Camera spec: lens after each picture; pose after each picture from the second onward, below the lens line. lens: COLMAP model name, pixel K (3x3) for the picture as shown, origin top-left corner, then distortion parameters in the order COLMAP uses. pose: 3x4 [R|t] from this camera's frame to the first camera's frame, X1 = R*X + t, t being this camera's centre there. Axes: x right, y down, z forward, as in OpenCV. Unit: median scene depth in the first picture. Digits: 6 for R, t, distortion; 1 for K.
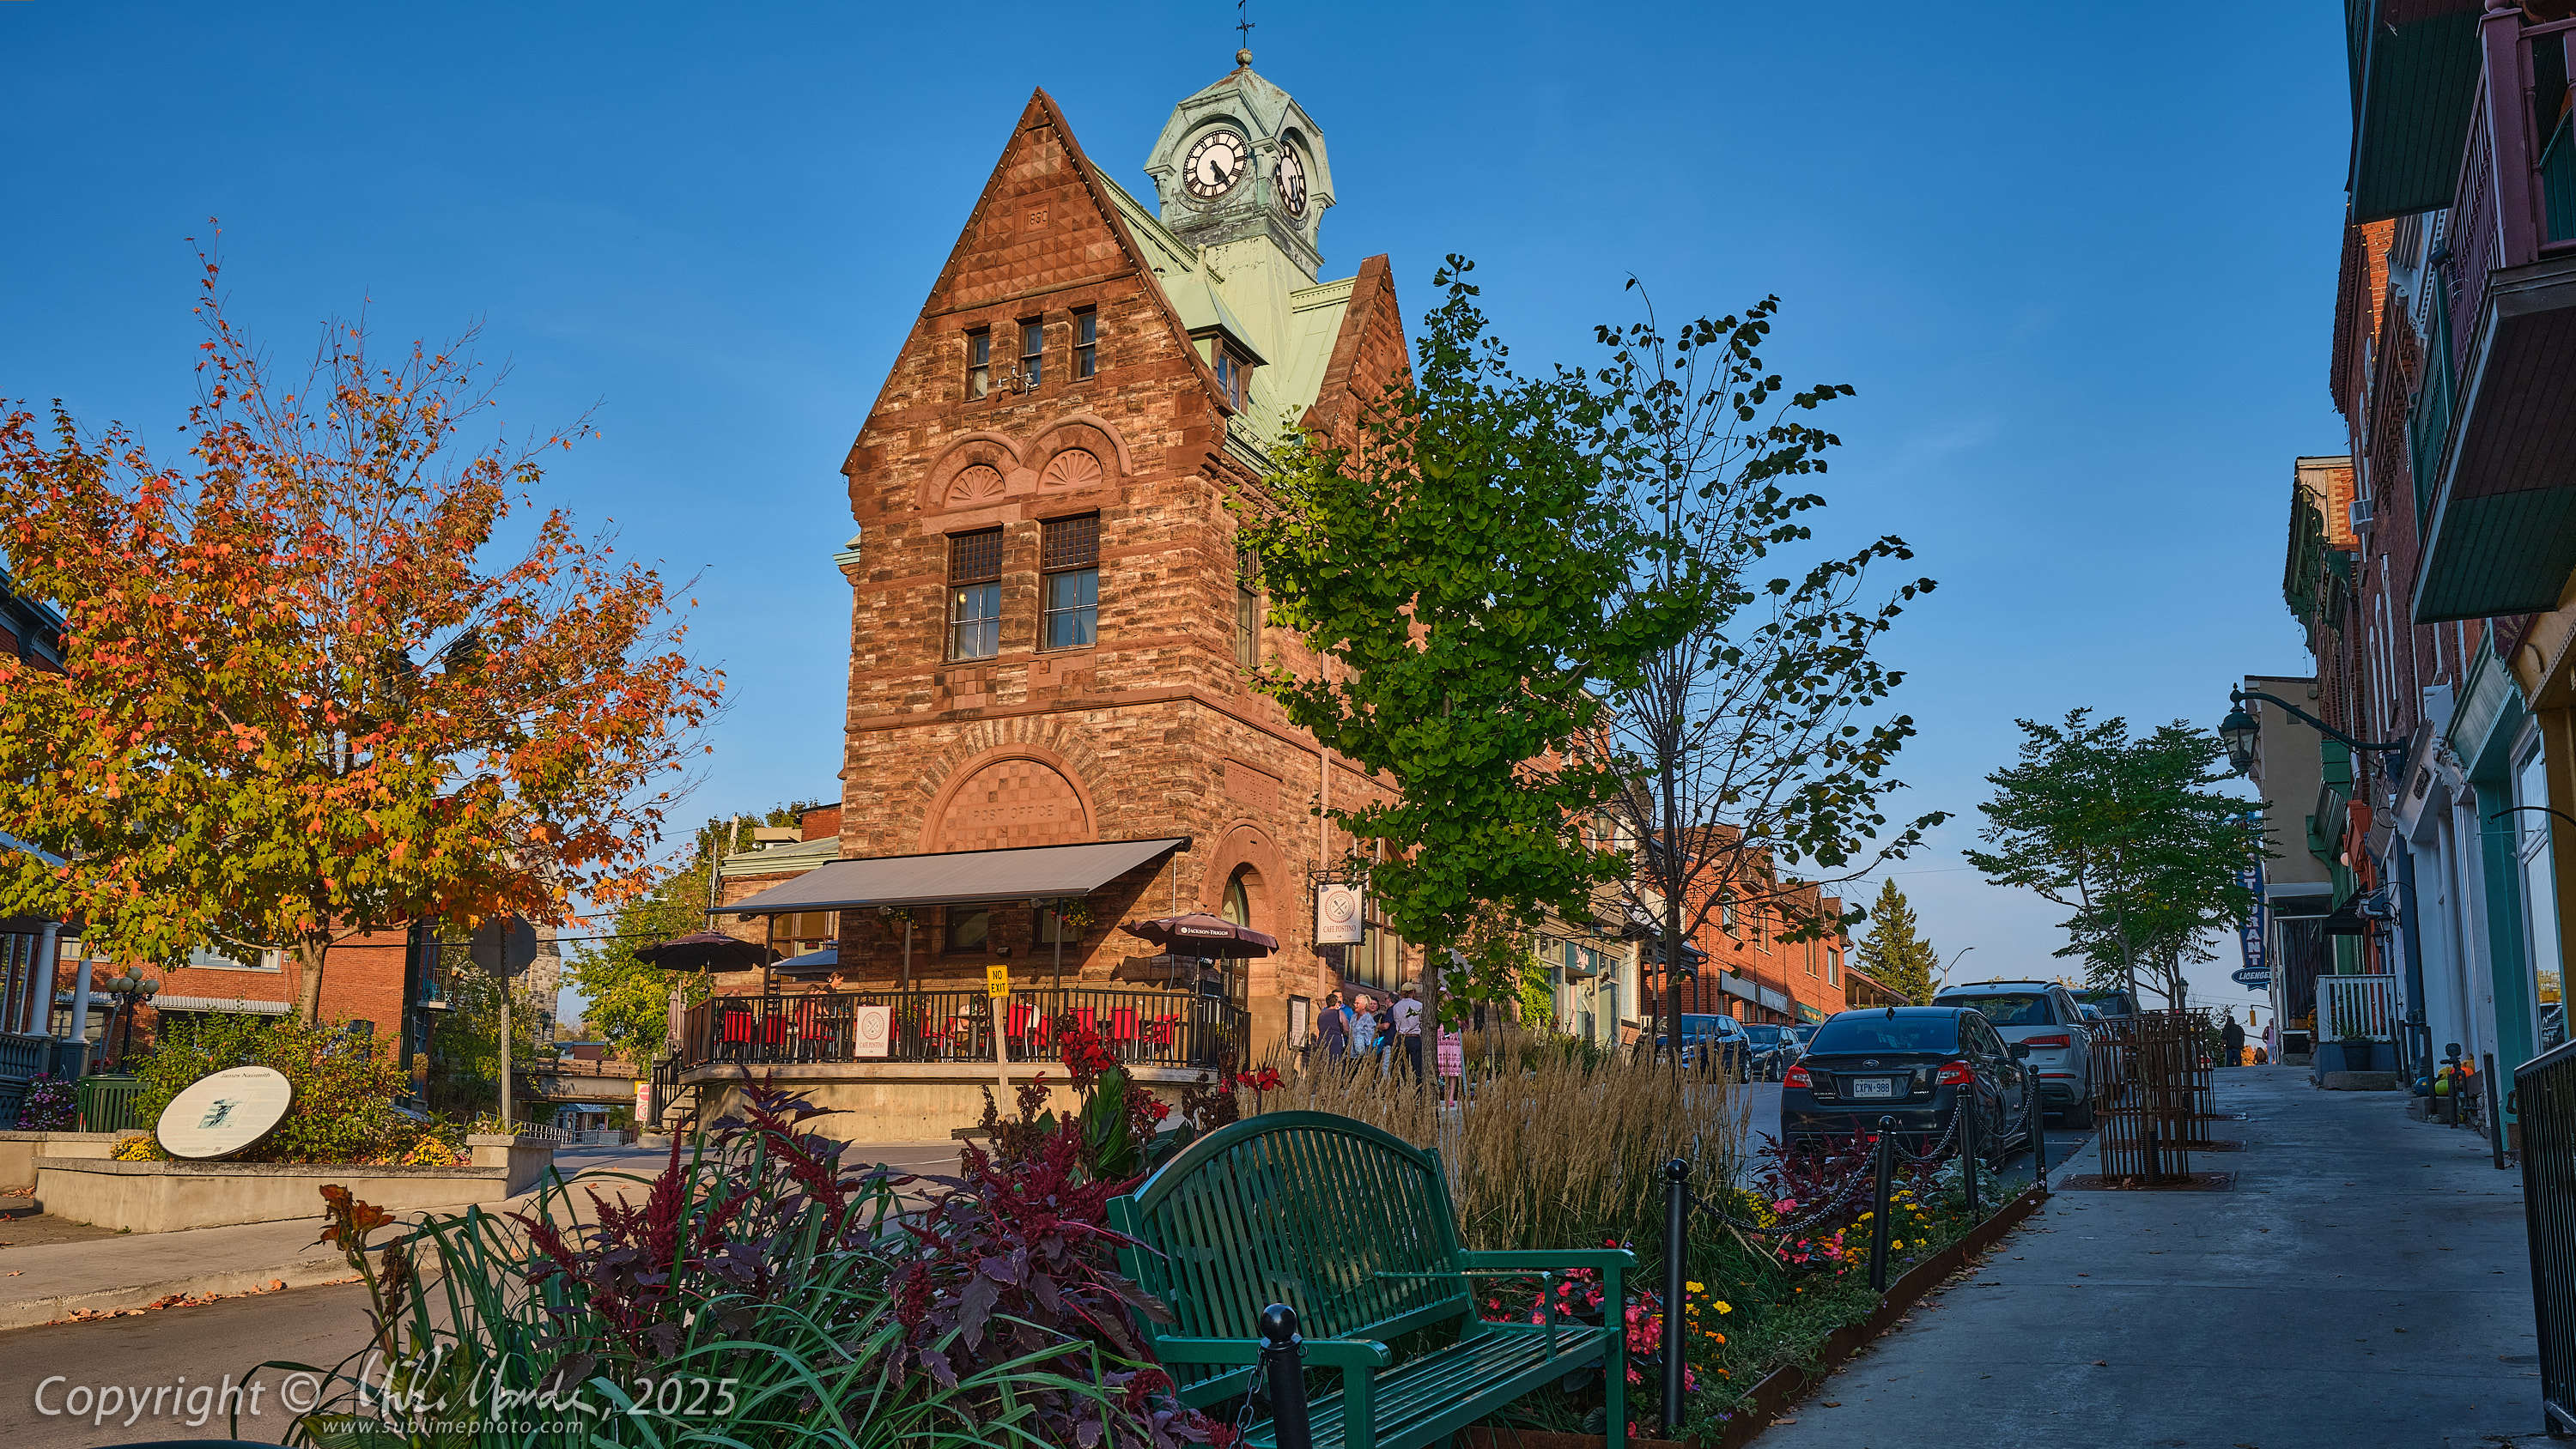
lens RADIAL K [[2046.0, 0, 1295.8], [0, 2046.0, 850.1], [0, 0, 1]] dist [-0.011888, 0.015036]
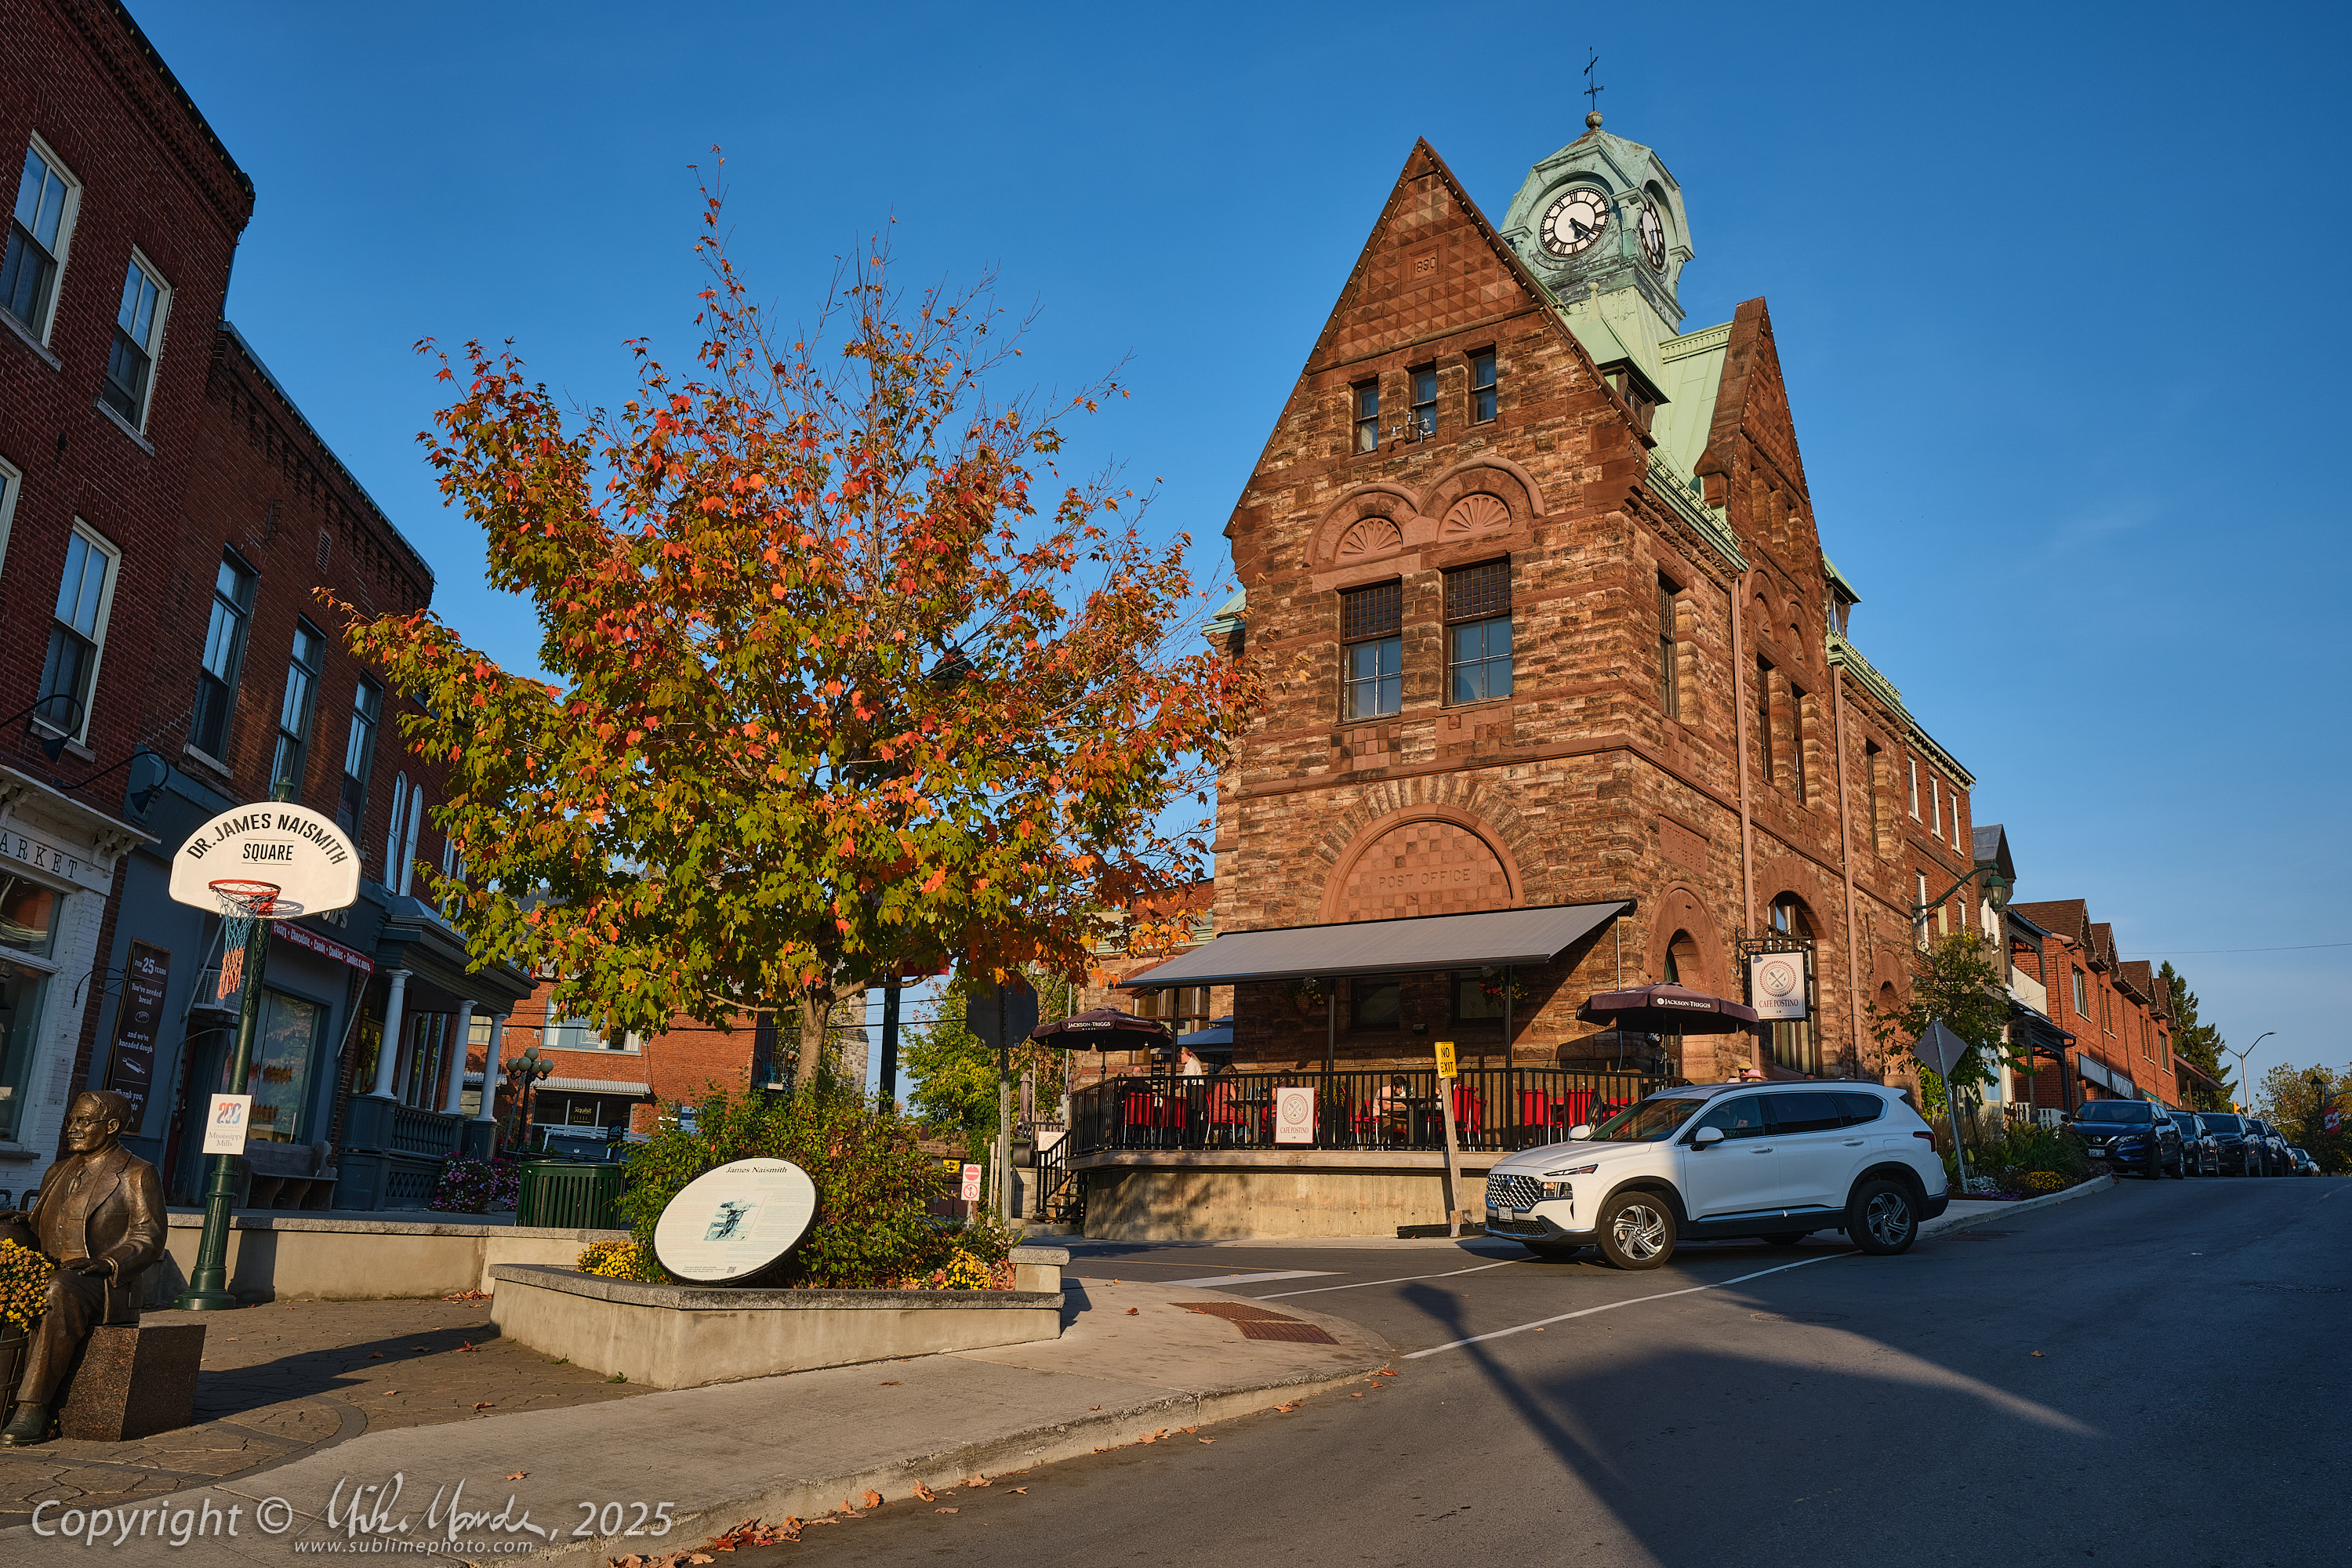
lens RADIAL K [[1865.0, 0, 1176.0], [0, 1865.0, 765.5], [0, 0, 1]] dist [-0.009446, 0.002124]
pose [[0.985451, -0.024827, -0.168136, -0.103607], [0.008435, 0.995199, -0.097511, 0.012270], [0.169750, 0.094674, 0.980929, 0.140595]]
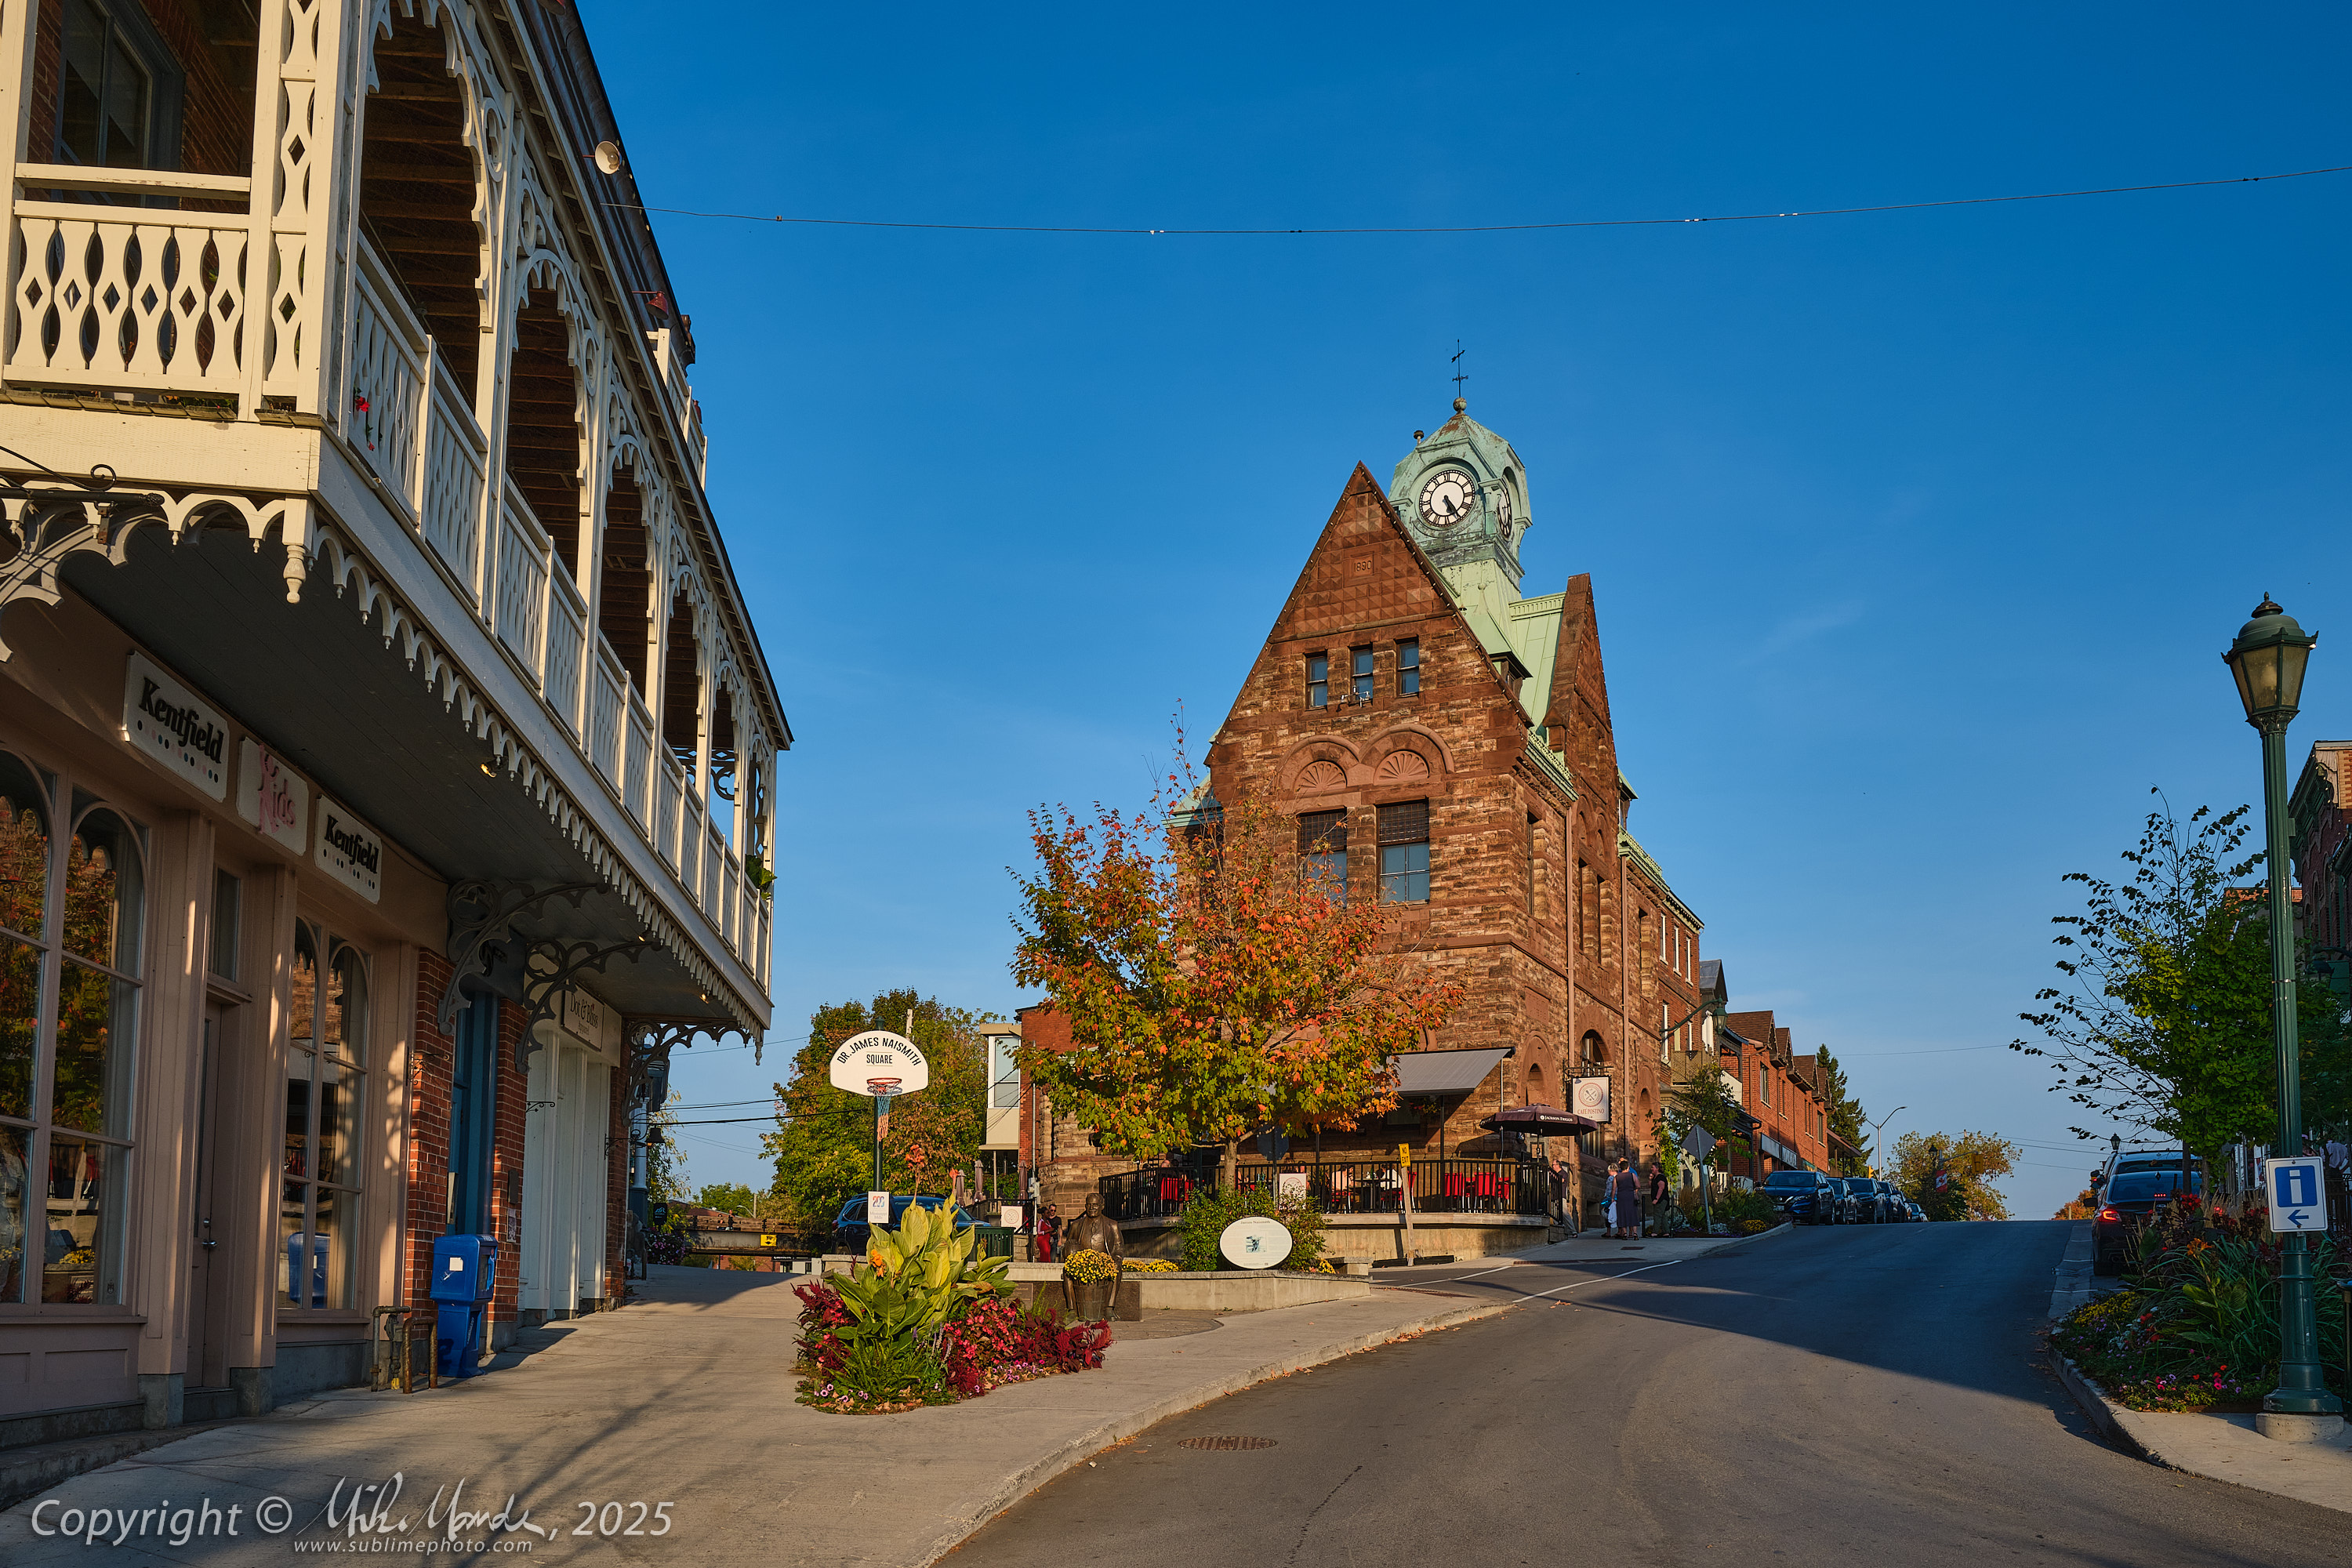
lens RADIAL K [[1953.2, 0, 1186.6], [0, 1953.2, 1182.1], [0, 0, 1]] dist [-0.007356, 0.004358]
pose [[0.999955, -0.008717, 0.003803, -0.255302], [0.008352, 0.996159, 0.087165, -0.029639], [-0.004548, -0.087129, 0.996187, -0.278237]]
